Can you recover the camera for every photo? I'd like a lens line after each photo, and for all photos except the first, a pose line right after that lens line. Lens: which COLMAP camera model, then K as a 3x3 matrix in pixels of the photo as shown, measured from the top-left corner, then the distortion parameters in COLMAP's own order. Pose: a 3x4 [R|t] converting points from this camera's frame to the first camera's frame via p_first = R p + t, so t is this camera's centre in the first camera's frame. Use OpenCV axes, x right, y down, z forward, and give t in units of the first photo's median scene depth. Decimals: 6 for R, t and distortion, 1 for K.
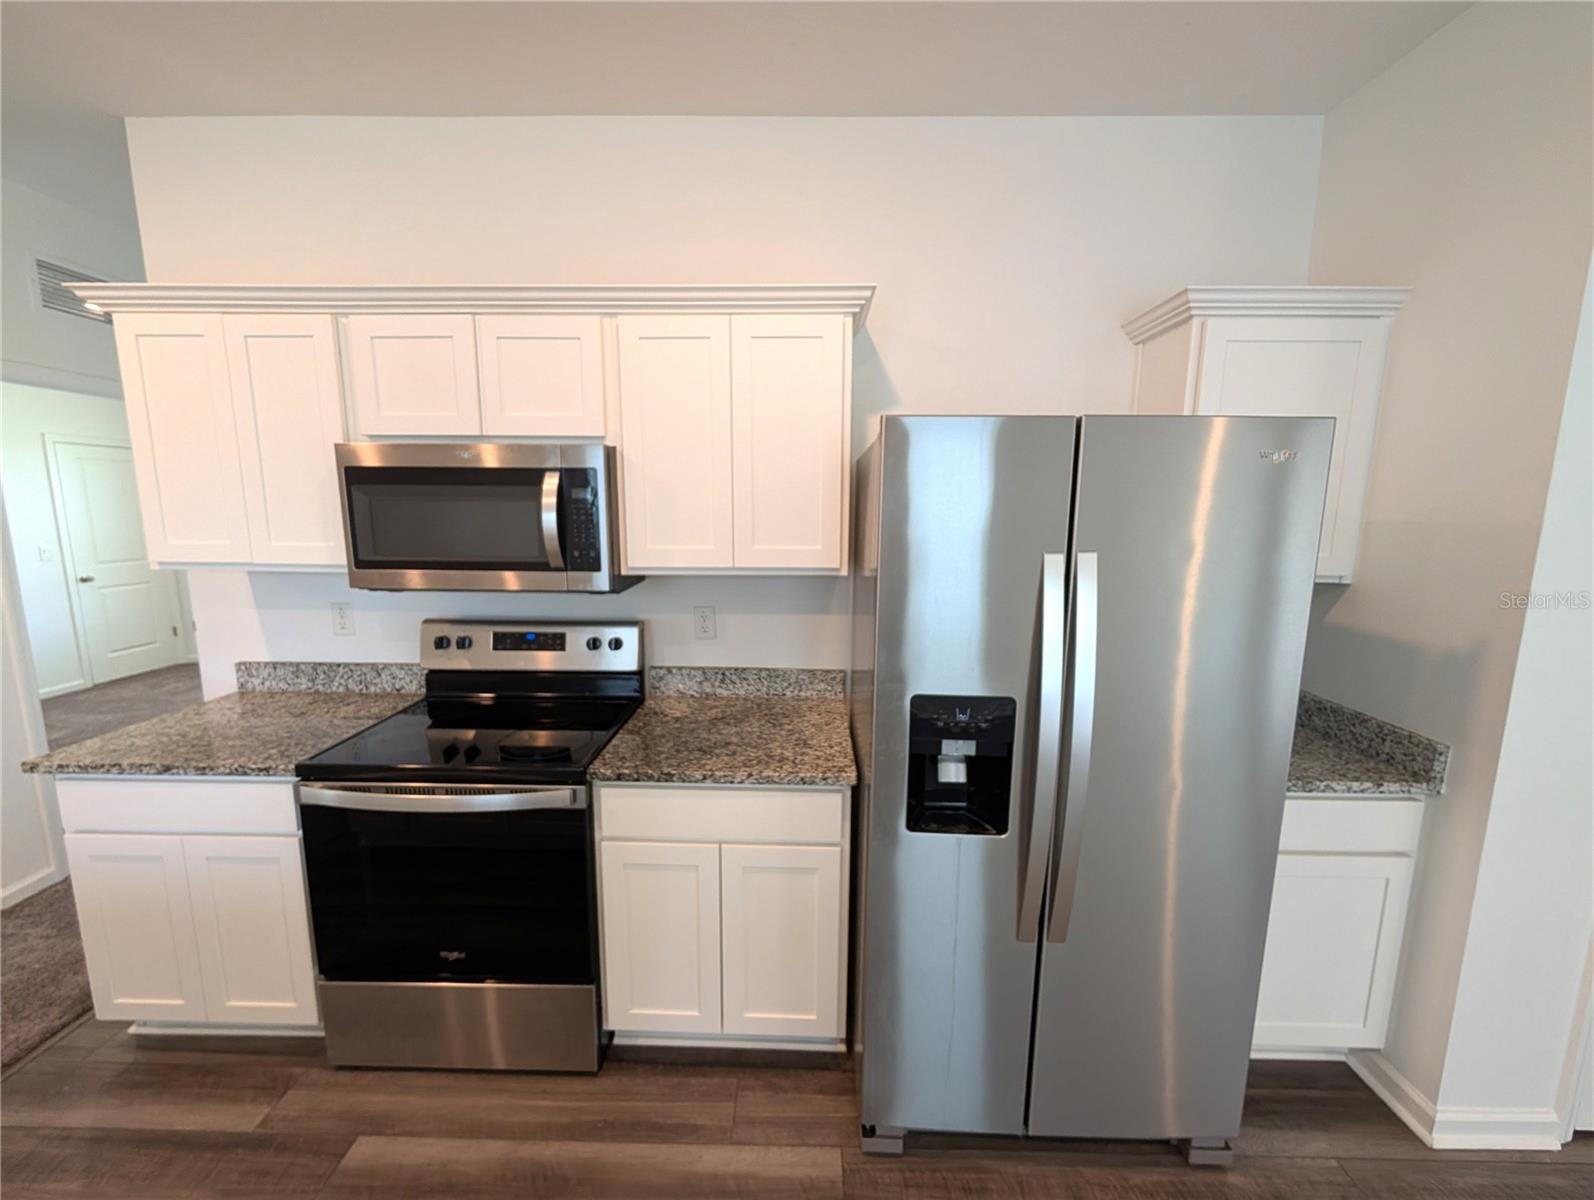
lens RADIAL K [[608.9, 0, 797.9], [0, 608.9, 594.7], [0, 0, 1]] dist [0.000983, -0.000031]
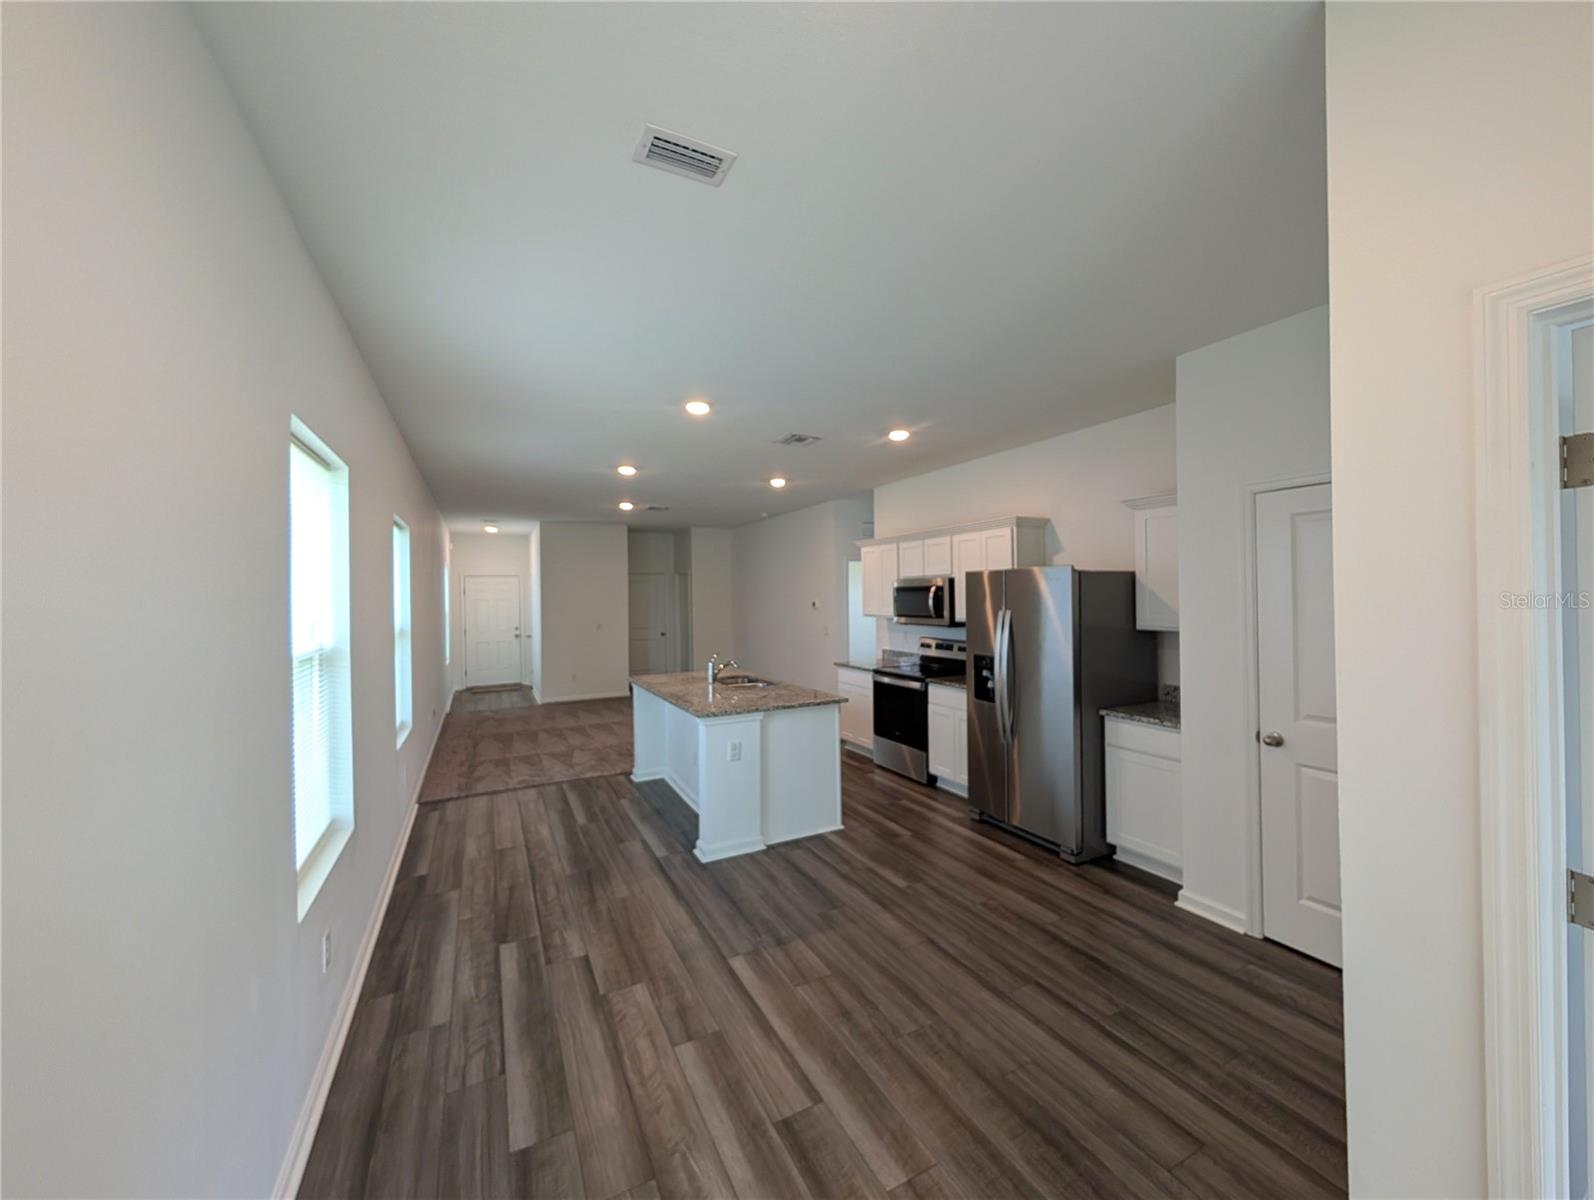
lens RADIAL K [[608.9, 0, 790.8], [0, 608.9, 597.5], [0, 0, 1]] dist [0.000983, -0.000031]
pose [[0.462053, -0.012297, -0.886767, 2.007938], [-0.112488, 0.991015, -0.072355, 0.160720], [0.879690, 0.133182, 0.456518, -1.061028]]
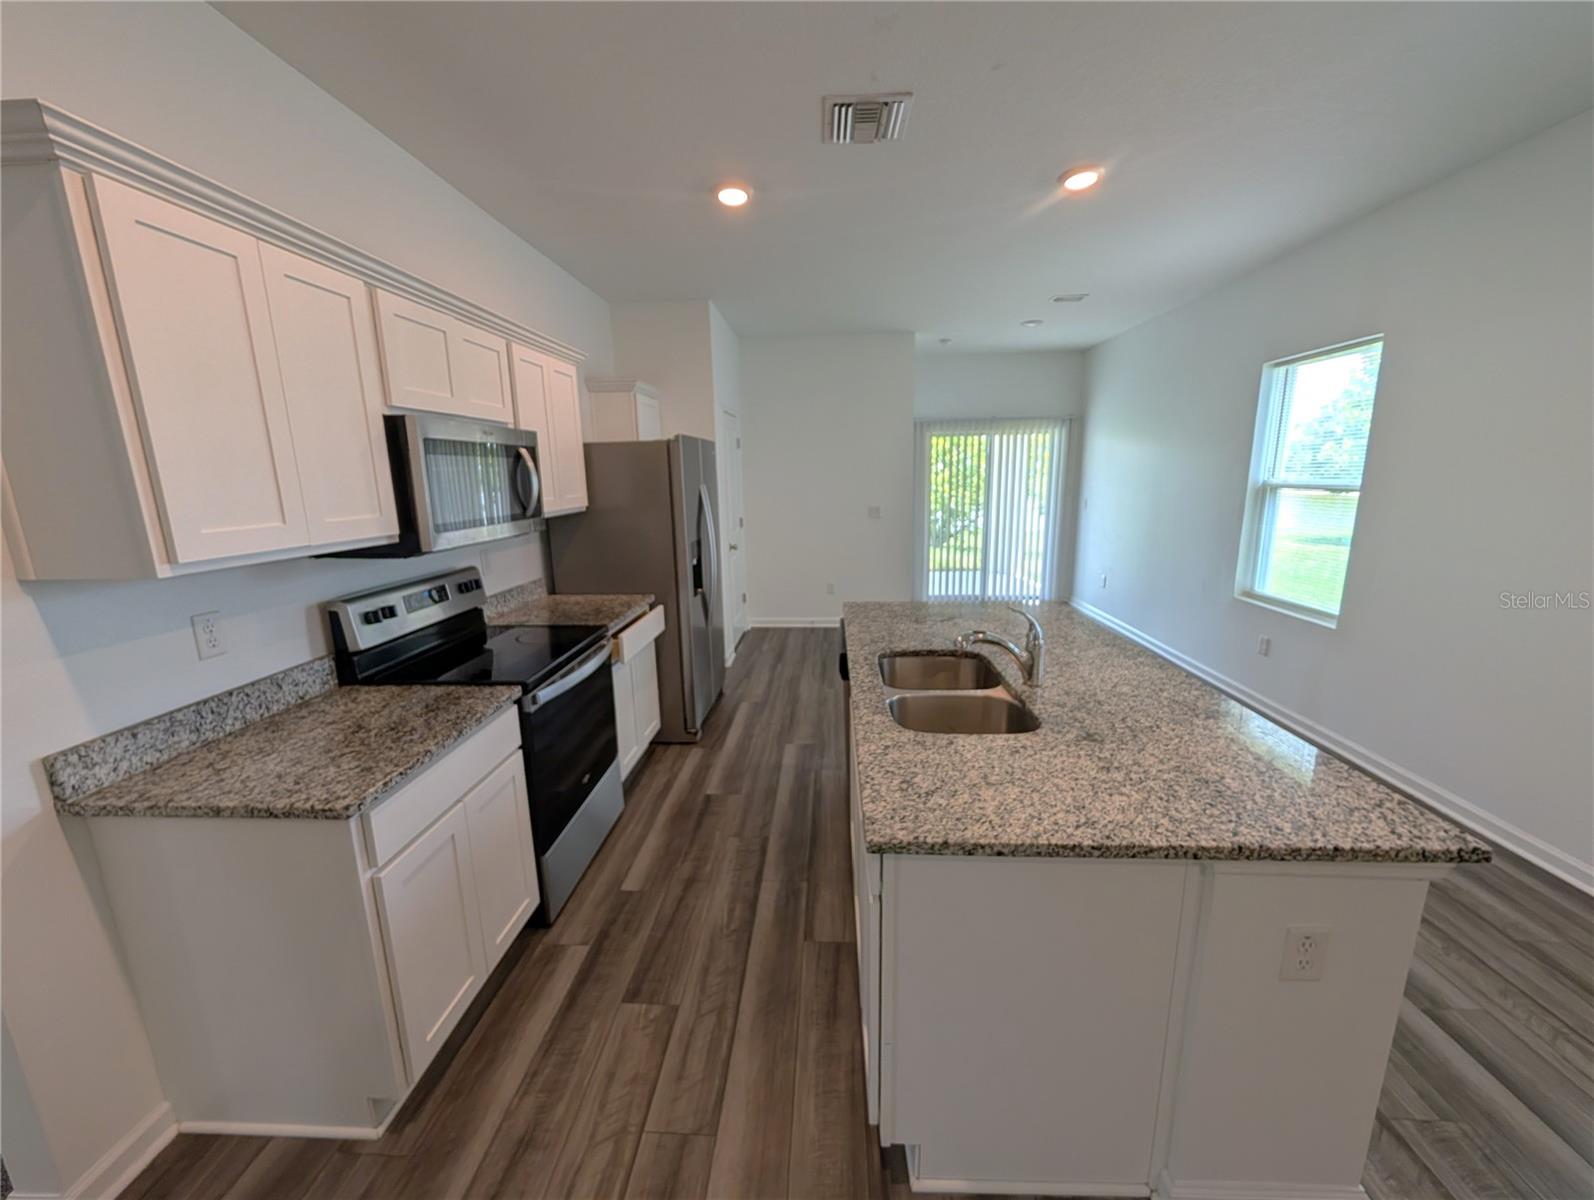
lens RADIAL K [[608.9, 0, 797.8], [0, 608.9, 598.8], [0, 0, 1]] dist [0.000983, -0.000031]
pose [[0.039334, -0.212985, 0.976263, -1.819057], [0.164373, 0.965089, 0.203925, -0.044341], [-0.985614, 0.152450, 0.072970, 0.305574]]
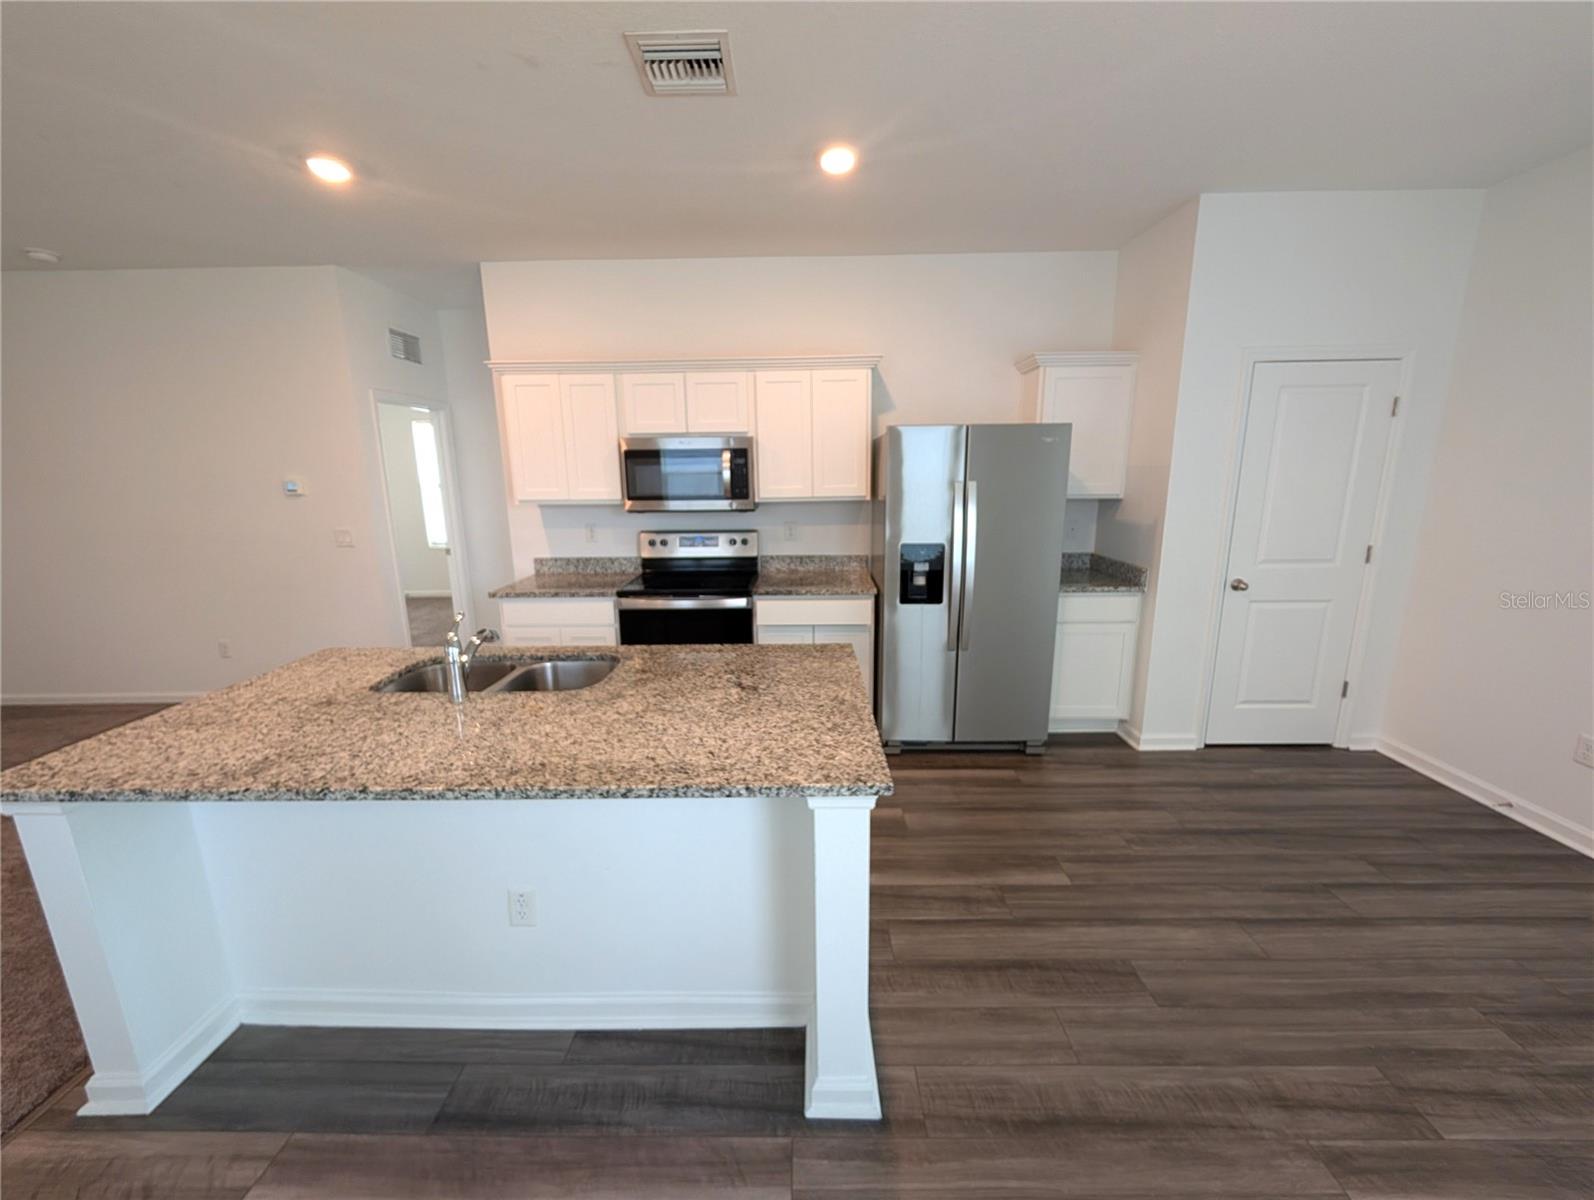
lens RADIAL K [[608.9, 0, 796.0], [0, 608.9, 598.5], [0, 0, 1]] dist [0.000983, -0.000031]
pose [[0.999783, -0.019435, -0.007466, -0.159929], [0.019876, 0.997721, 0.064486, 0.164658], [0.006195, -0.064621, 0.997891, -1.056198]]
